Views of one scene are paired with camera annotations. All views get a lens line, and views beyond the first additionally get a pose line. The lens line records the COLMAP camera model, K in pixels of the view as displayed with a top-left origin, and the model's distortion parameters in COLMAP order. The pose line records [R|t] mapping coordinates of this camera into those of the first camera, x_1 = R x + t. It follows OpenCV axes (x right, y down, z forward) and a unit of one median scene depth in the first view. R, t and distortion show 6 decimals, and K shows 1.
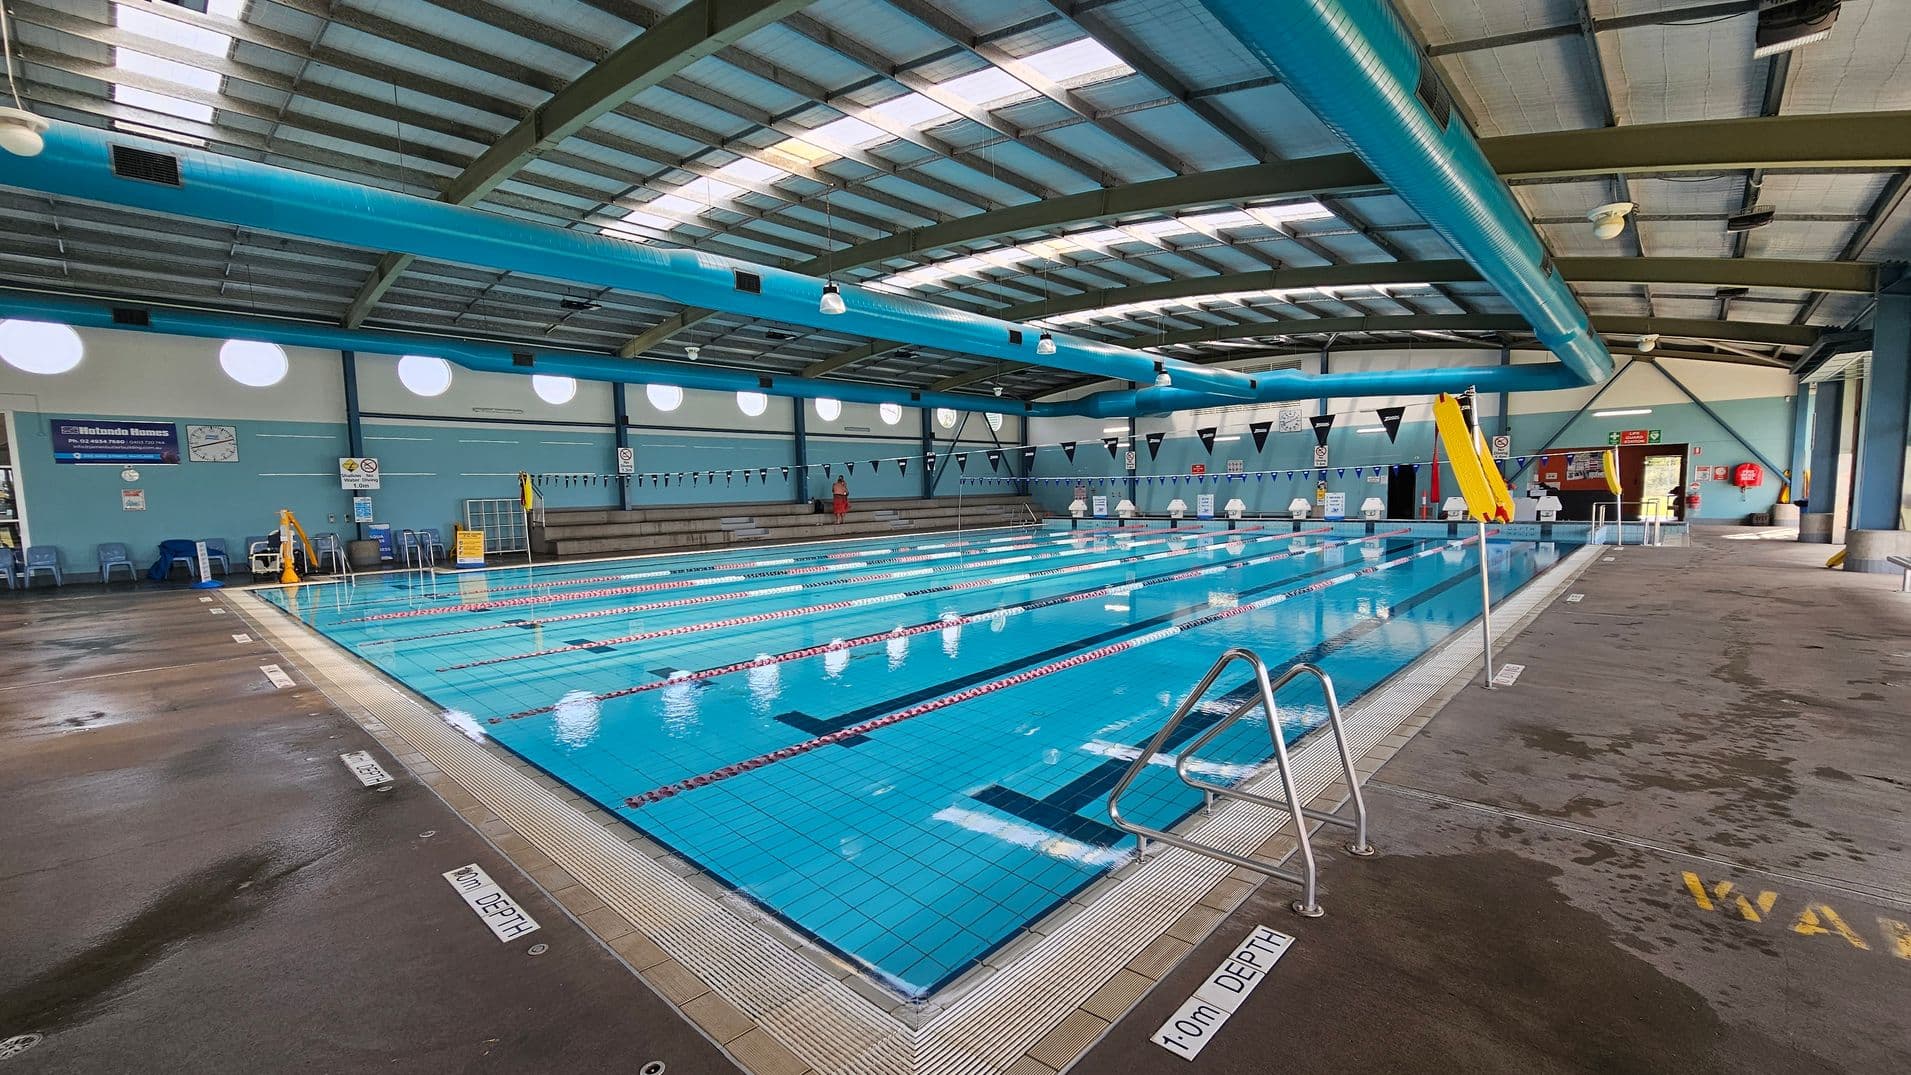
lens RADIAL K [[781.3, 0, 951.5], [0, 781.3, 561.9], [0, 0, 1]] dist [-0.002176, 0.000472]
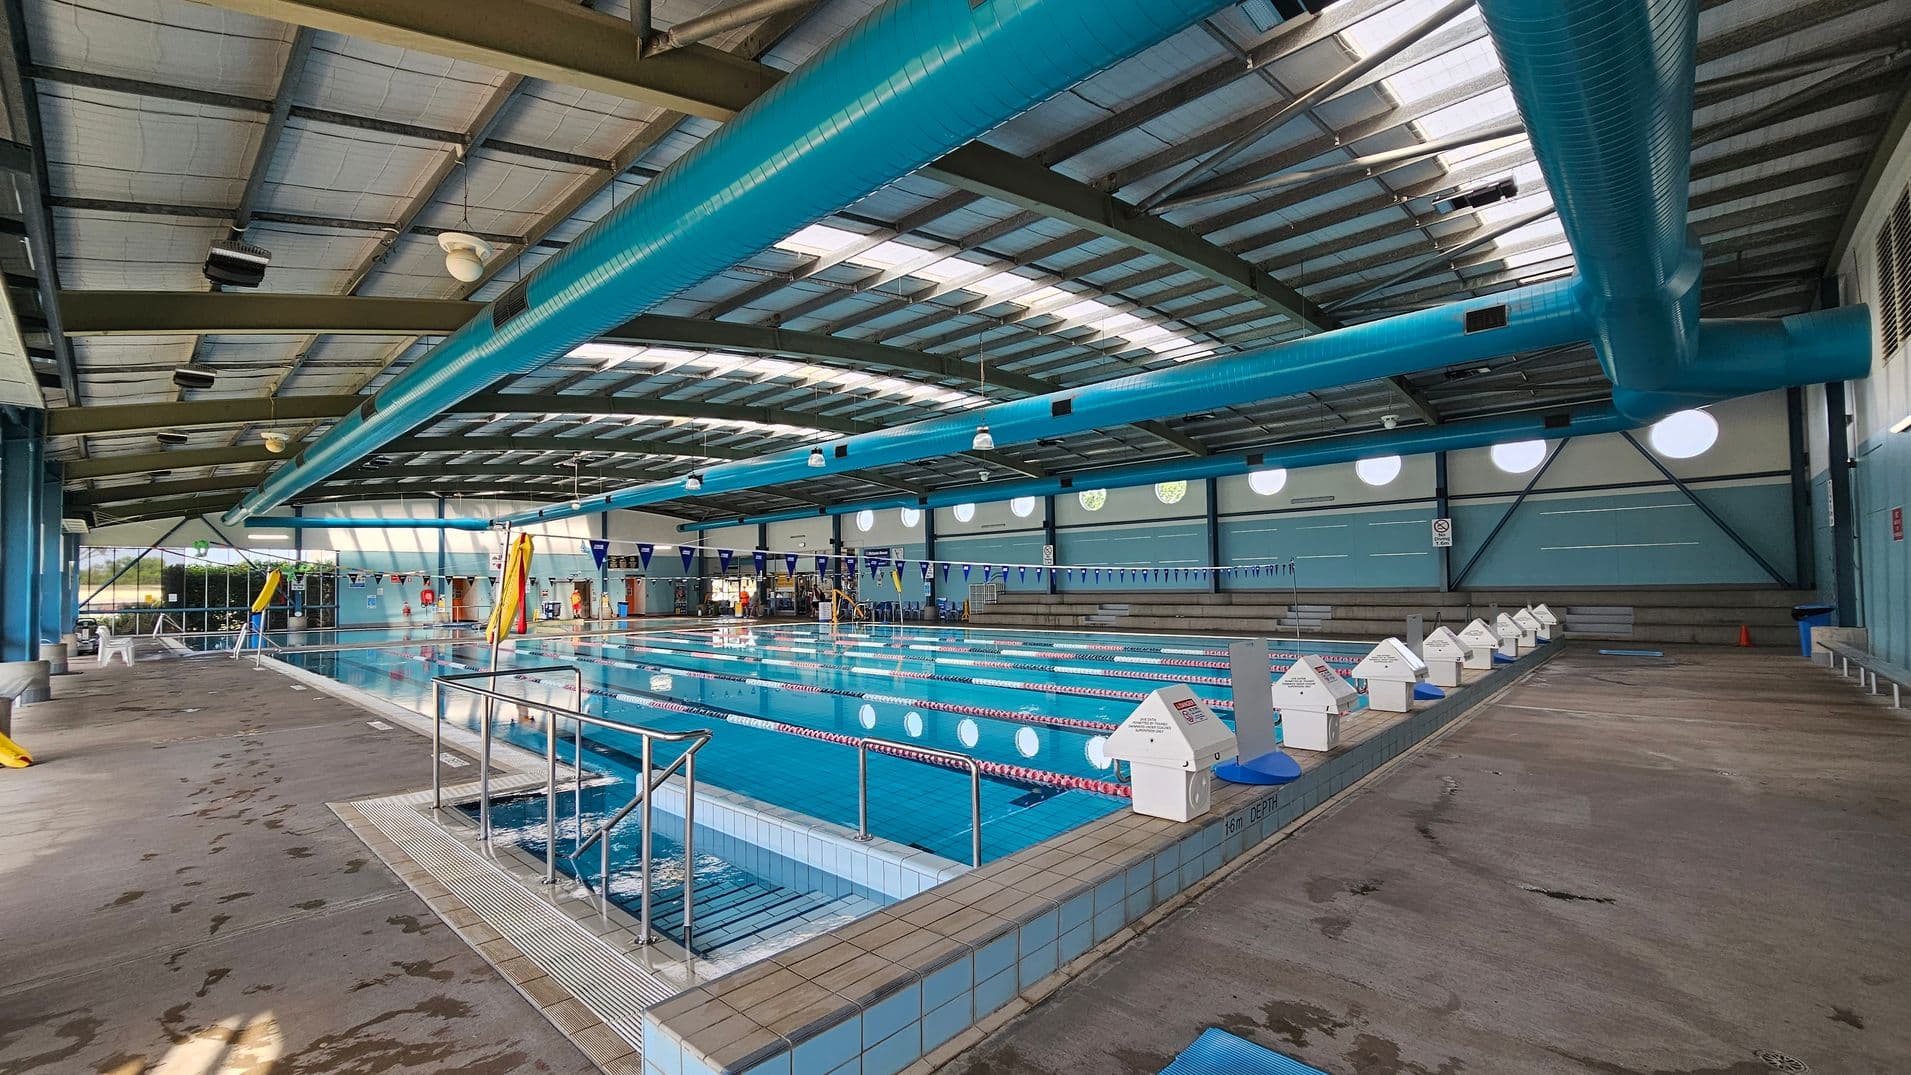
lens RADIAL K [[783.4, 0, 954.2], [0, 783.4, 560.1], [0, 0, 1]] dist [0.002195, -0.004501]
pose [[0.006190, -0.009677, -0.999934, 1.210971], [-0.076425, 0.997024, -0.010122, -0.136452], [0.997056, 0.076483, 0.005432, 1.179672]]
